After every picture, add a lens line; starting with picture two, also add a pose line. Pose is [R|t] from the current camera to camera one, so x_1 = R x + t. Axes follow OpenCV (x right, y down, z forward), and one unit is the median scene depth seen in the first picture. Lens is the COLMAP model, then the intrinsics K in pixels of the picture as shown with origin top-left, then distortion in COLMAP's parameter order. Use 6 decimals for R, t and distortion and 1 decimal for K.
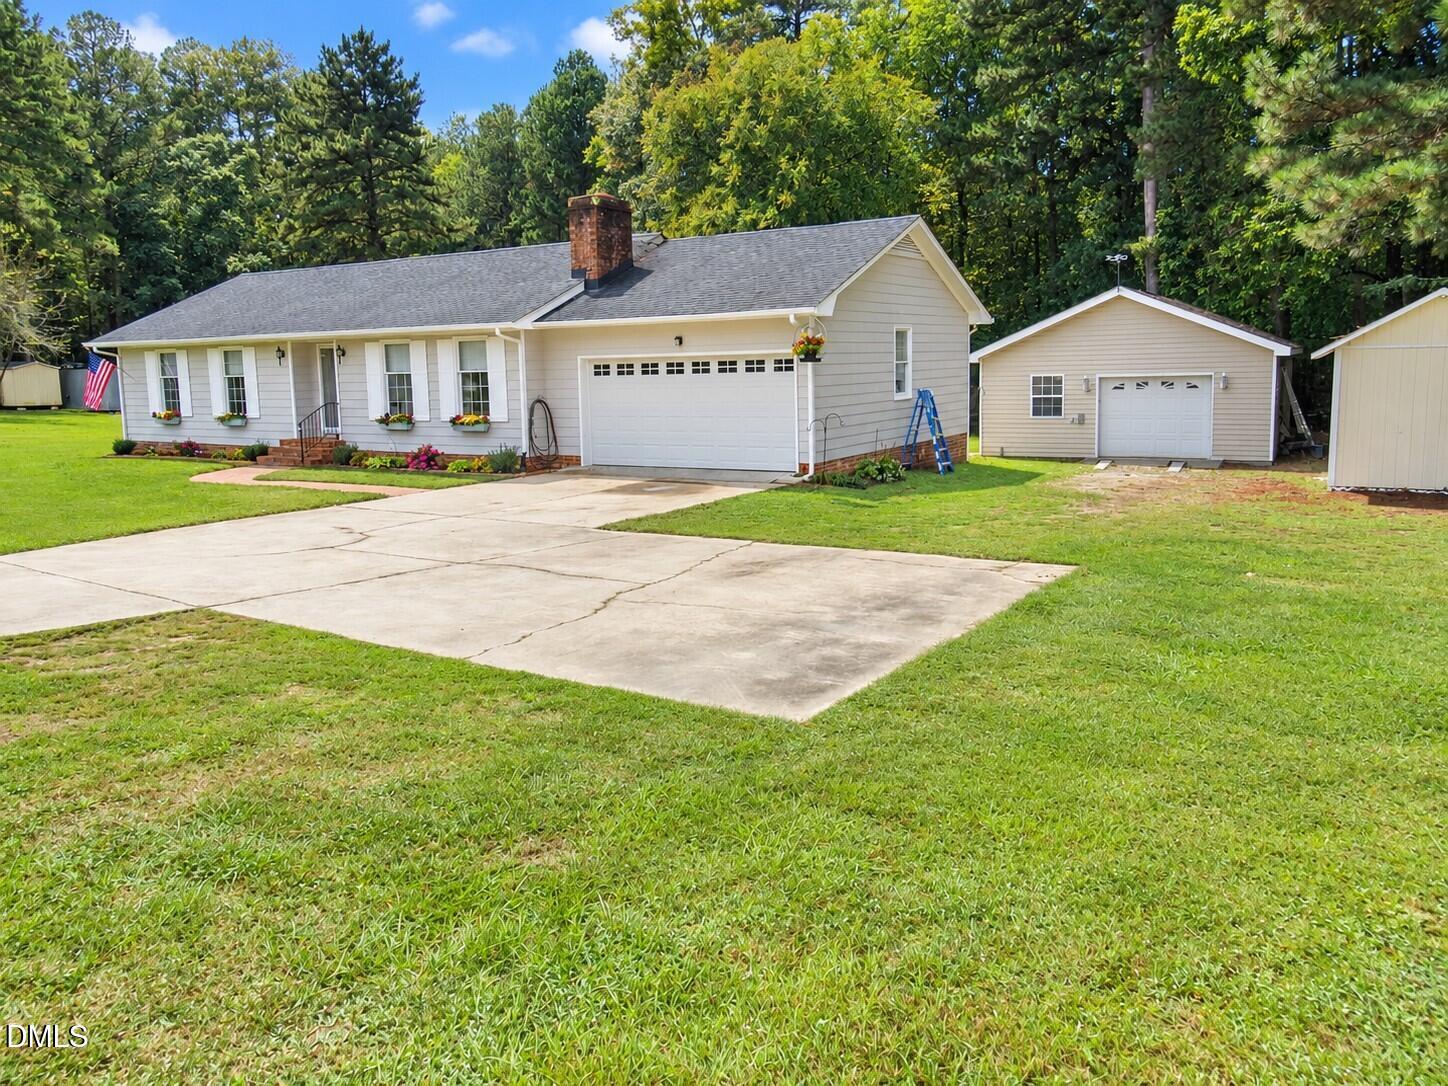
lens RADIAL K [[1172.8, 0, 724.0], [0, 1172.8, 543.0], [0, 0, 1]] dist [-0.000372, -0.000714]
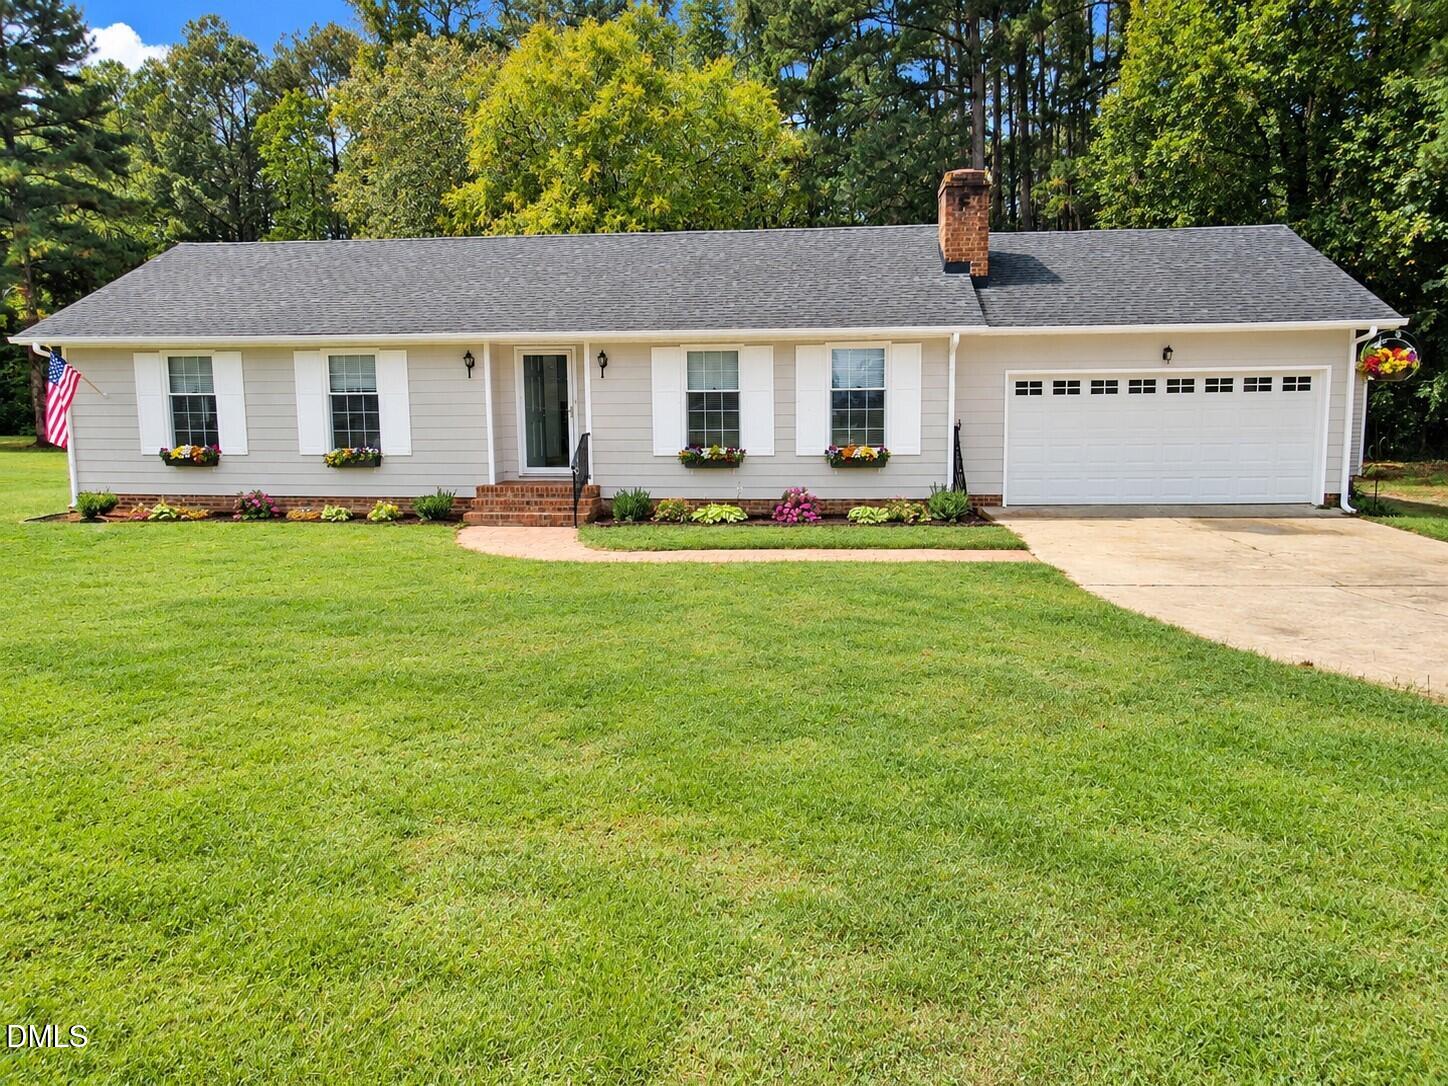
lens RADIAL K [[1172.8, 0, 724.0], [0, 1172.8, 543.0], [0, 0, 1]] dist [-0.000372, -0.000714]
pose [[0.882205, -0.053515, 0.467814, -0.622367], [0.063458, 0.997969, -0.005507, -0.046320], [-0.466569, 0.034545, 0.883810, 0.359296]]
